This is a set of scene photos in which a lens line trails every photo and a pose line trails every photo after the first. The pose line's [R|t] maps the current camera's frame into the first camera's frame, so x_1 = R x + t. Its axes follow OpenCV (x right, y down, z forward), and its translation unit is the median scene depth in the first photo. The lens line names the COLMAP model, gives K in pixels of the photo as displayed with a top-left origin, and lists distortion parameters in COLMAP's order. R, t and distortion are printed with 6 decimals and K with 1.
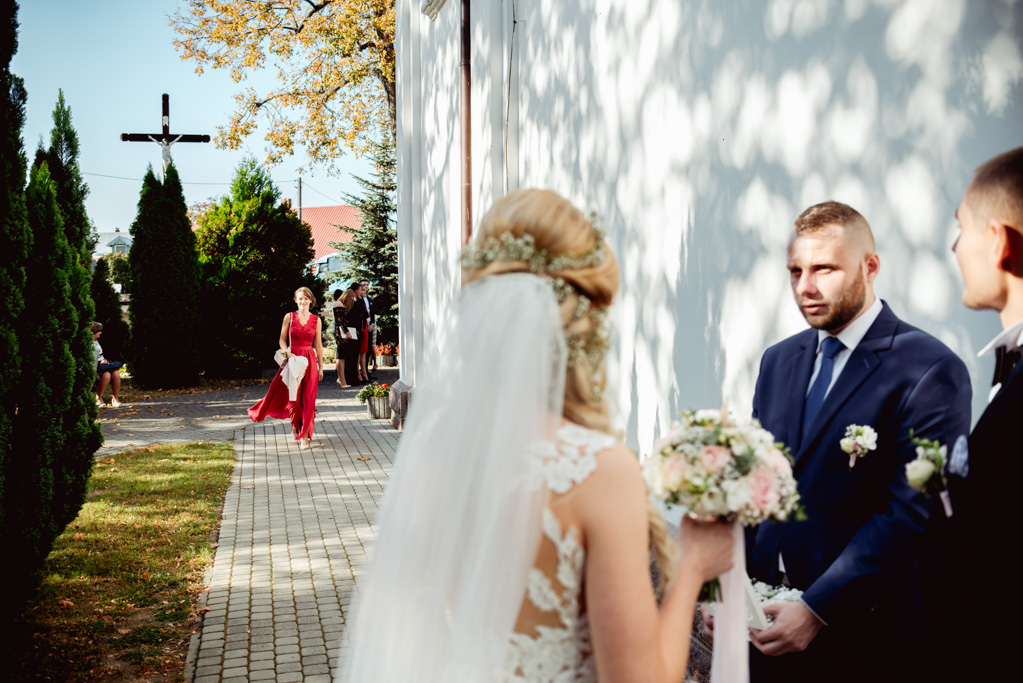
lens RADIAL K [[1026.8, 0, 511.3], [0, 1026.8, 341.6], [0, 0, 1]] dist [-0.006984, 0.000000]
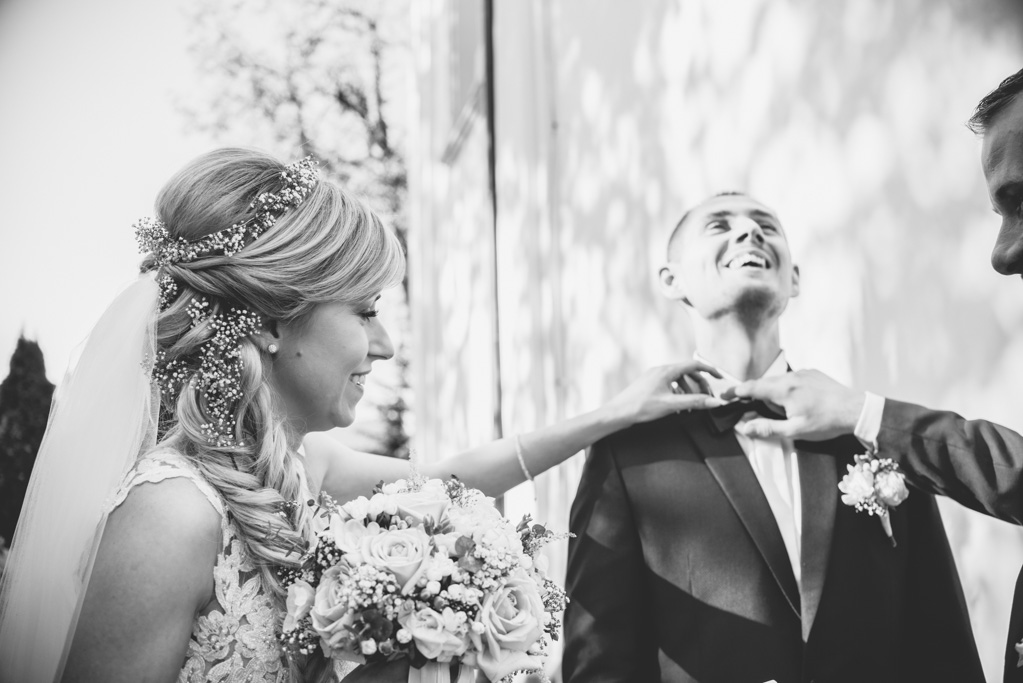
lens RADIAL K [[1026.8, 0, 511.6], [0, 1026.8, 341.2], [0, 0, 1]] dist [-0.006984, 0.000000]
pose [[0.999664, -0.021081, -0.015099, -0.020355], [0.017399, 0.977062, -0.212243, 0.021940], [0.019227, 0.211909, 0.977100, 0.246233]]
